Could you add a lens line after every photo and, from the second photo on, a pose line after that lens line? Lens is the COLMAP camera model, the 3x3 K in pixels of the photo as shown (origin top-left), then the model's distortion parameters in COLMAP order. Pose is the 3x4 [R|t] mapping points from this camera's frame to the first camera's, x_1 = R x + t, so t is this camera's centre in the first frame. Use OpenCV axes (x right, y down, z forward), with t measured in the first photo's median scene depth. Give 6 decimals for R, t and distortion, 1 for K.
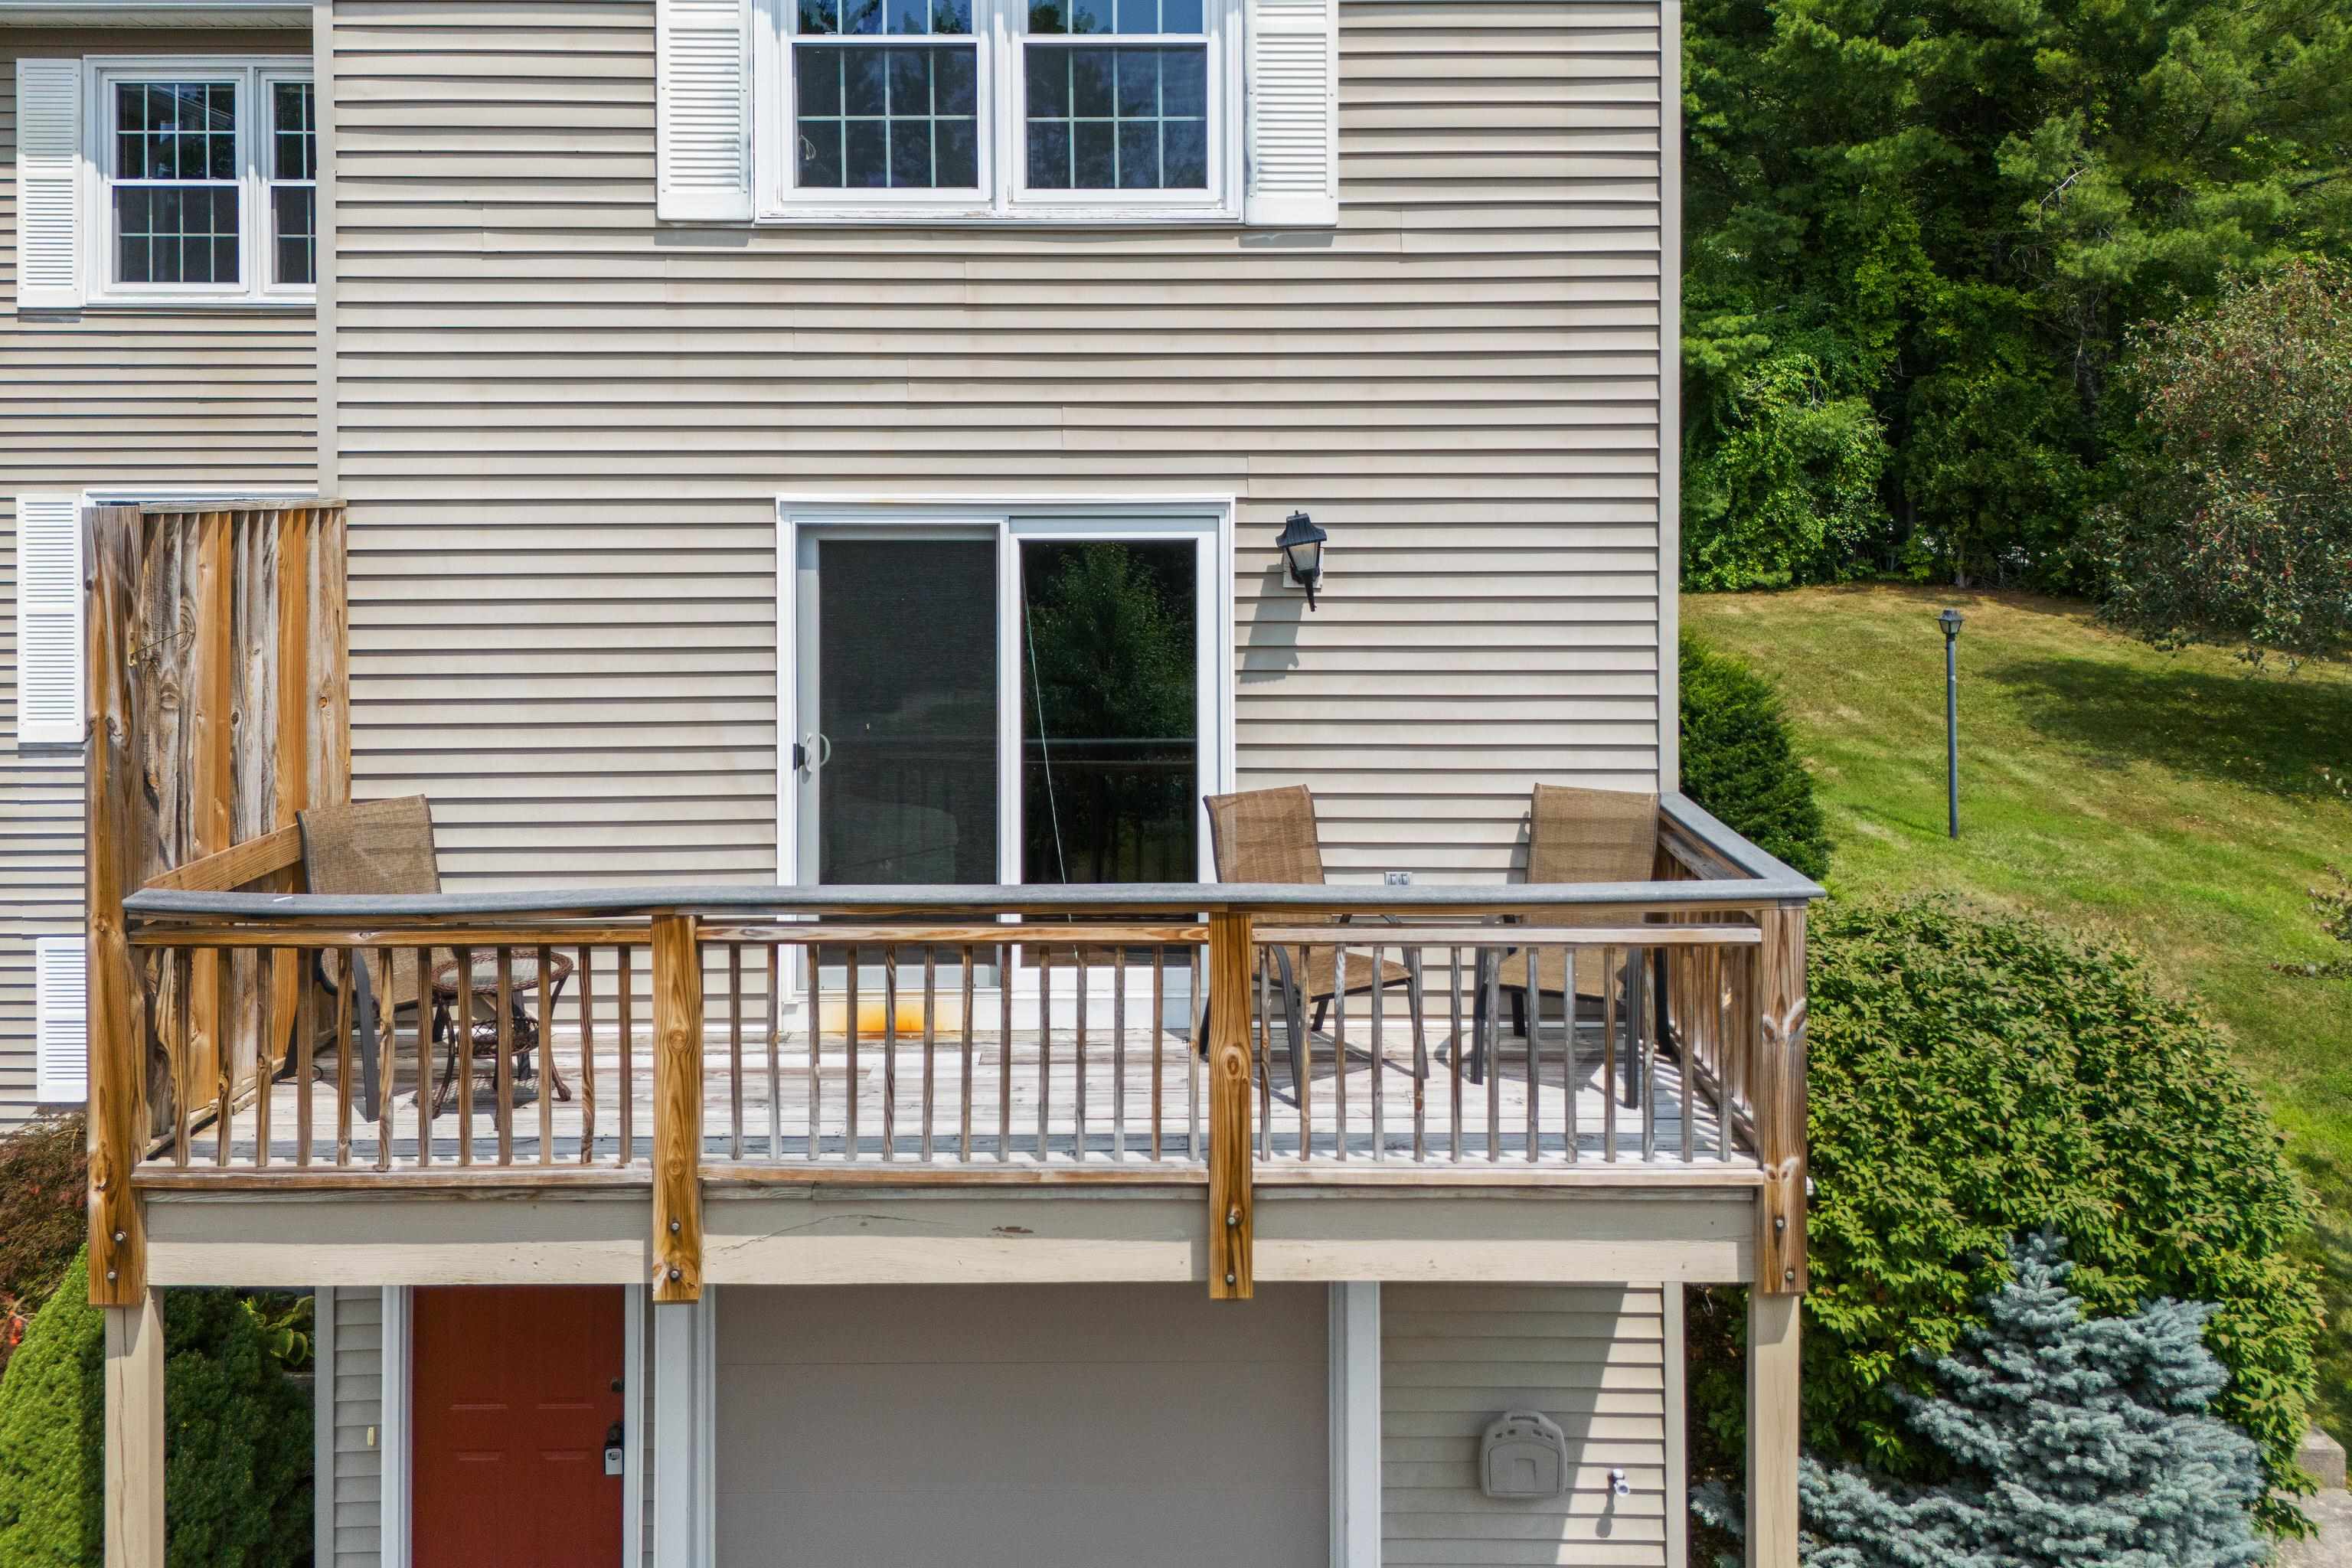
lens RADIAL K [[1784.1, 0, 1175.1], [0, 1784.1, 600.2], [0, 0, 1]] dist [0.030491, -0.000999]
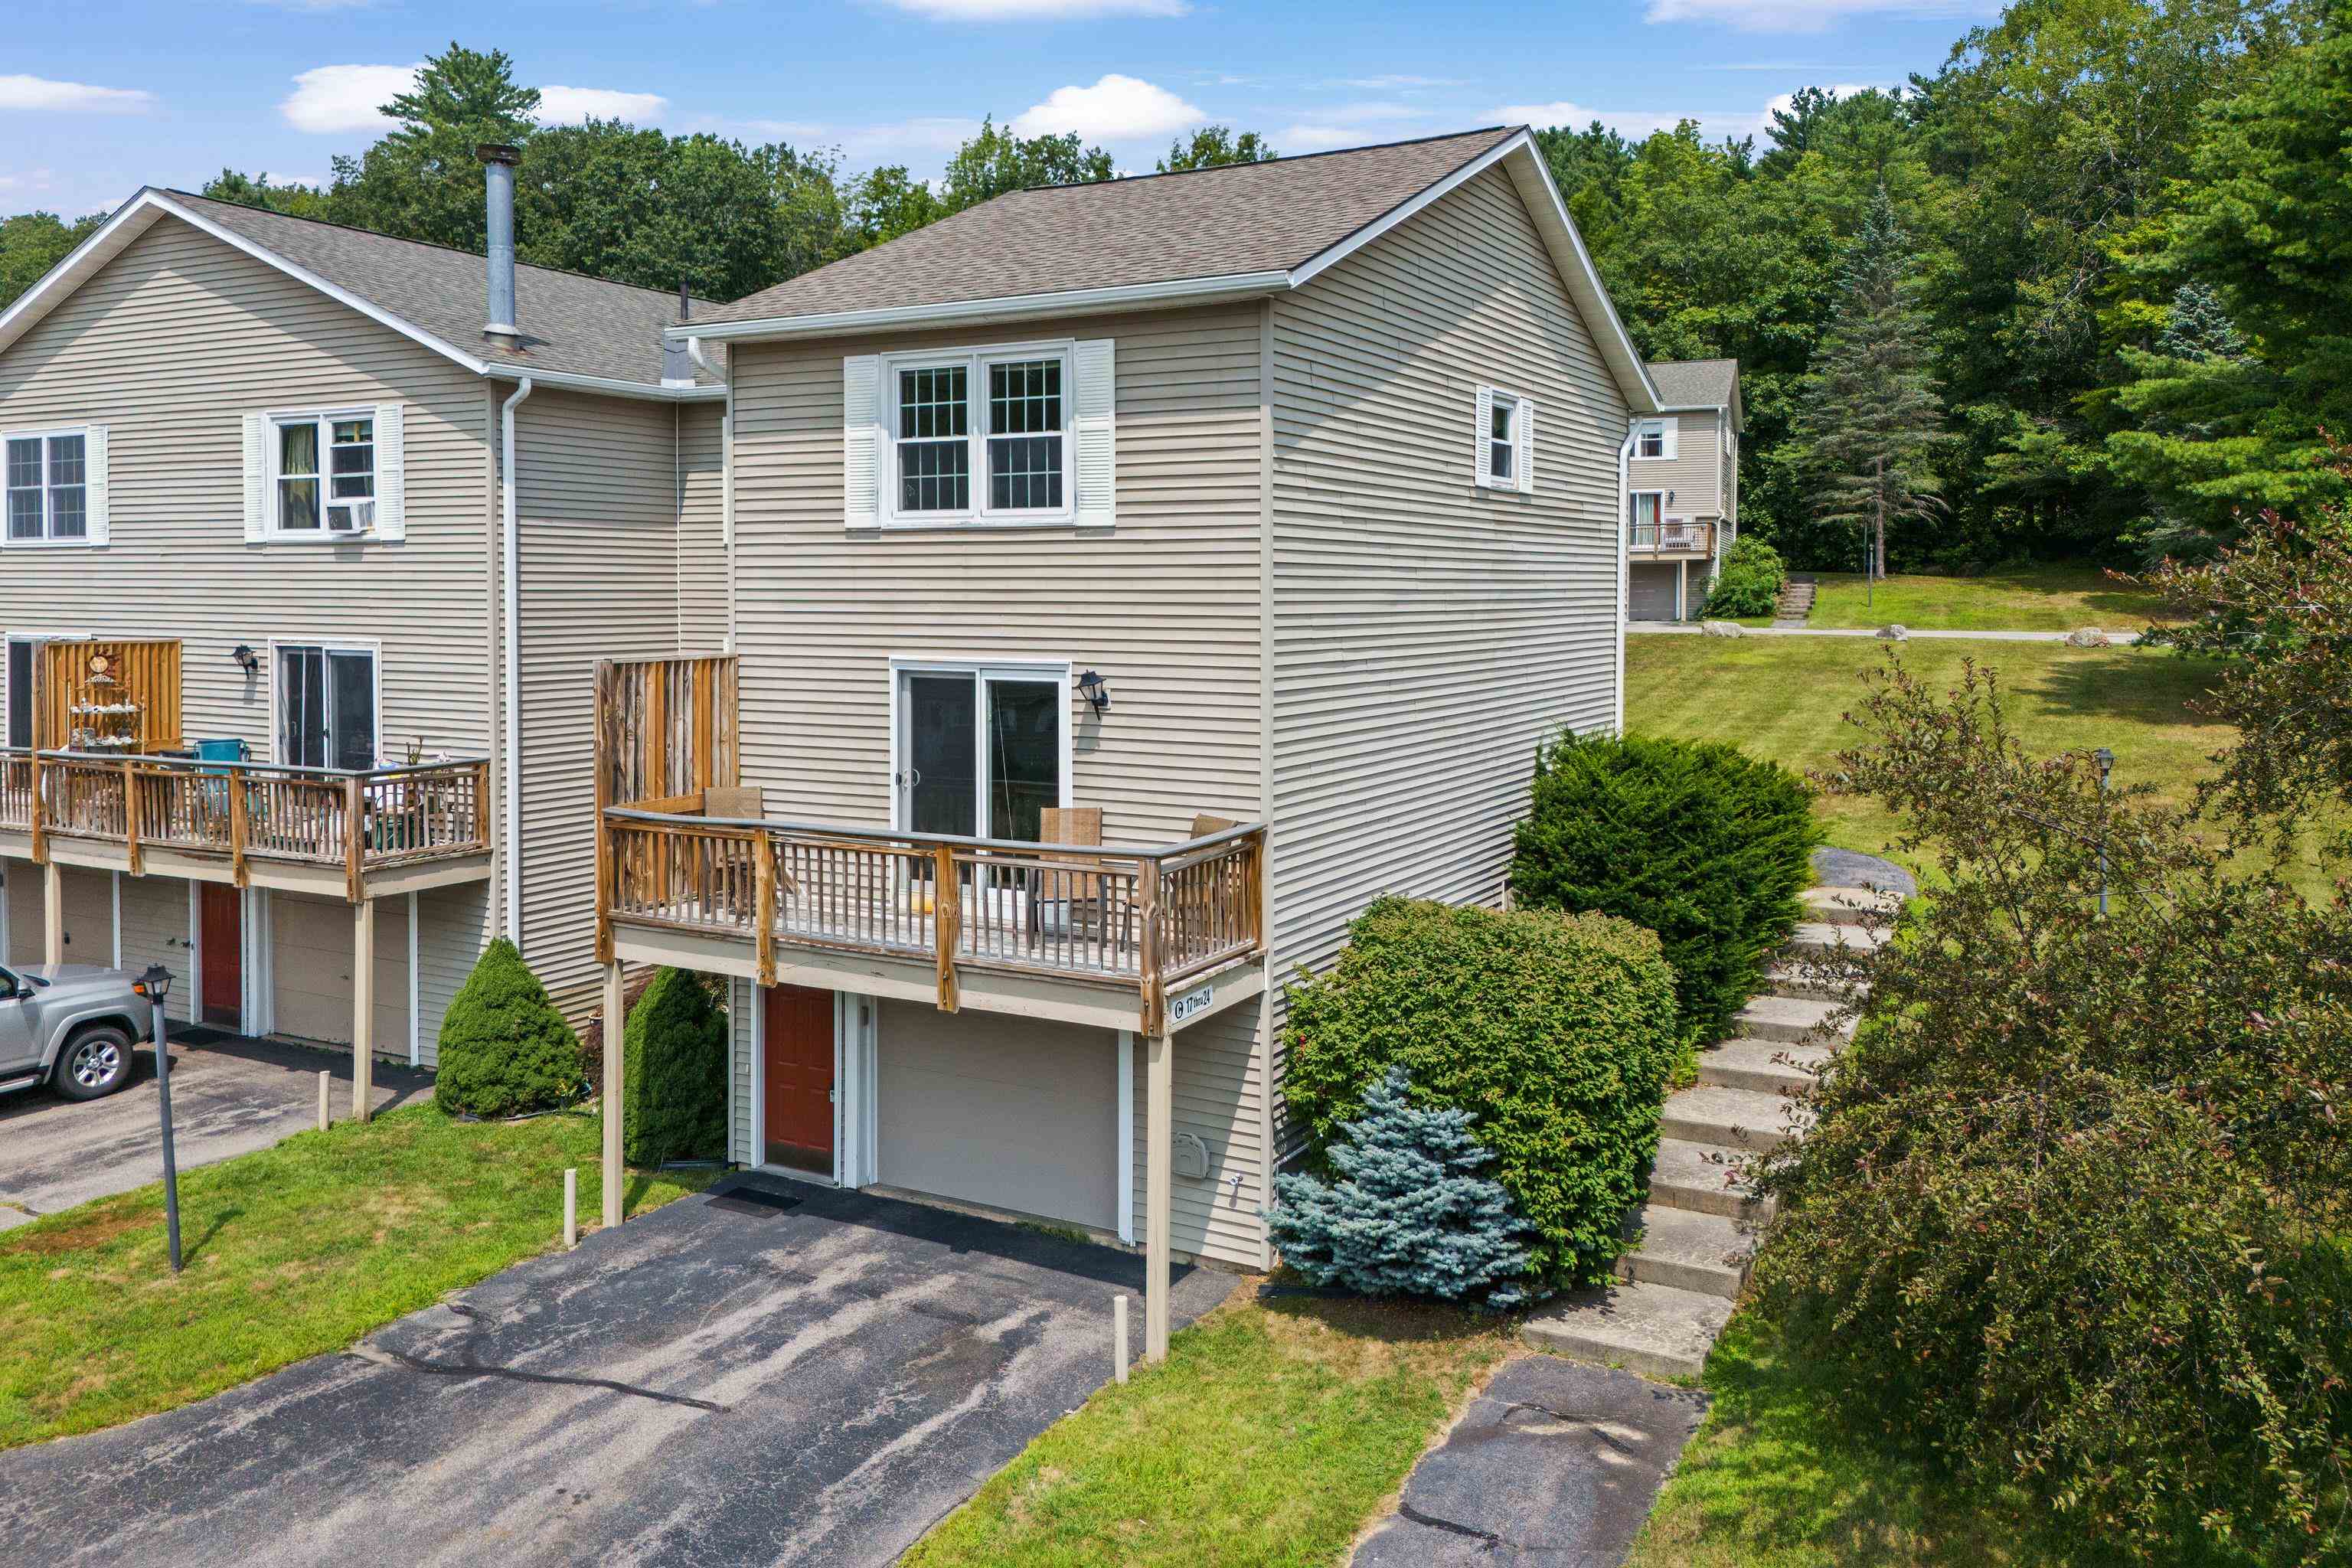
lens RADIAL K [[1707.1, 0, 1176.0], [0, 1707.1, 784.0], [0, 0, 1]] dist [0.061886, -0.061361]
pose [[0.878232, 0.055667, -0.474985, 1.054017], [-0.033490, 0.997923, 0.055031, -0.030017], [0.477062, -0.032423, 0.878272, -0.635045]]
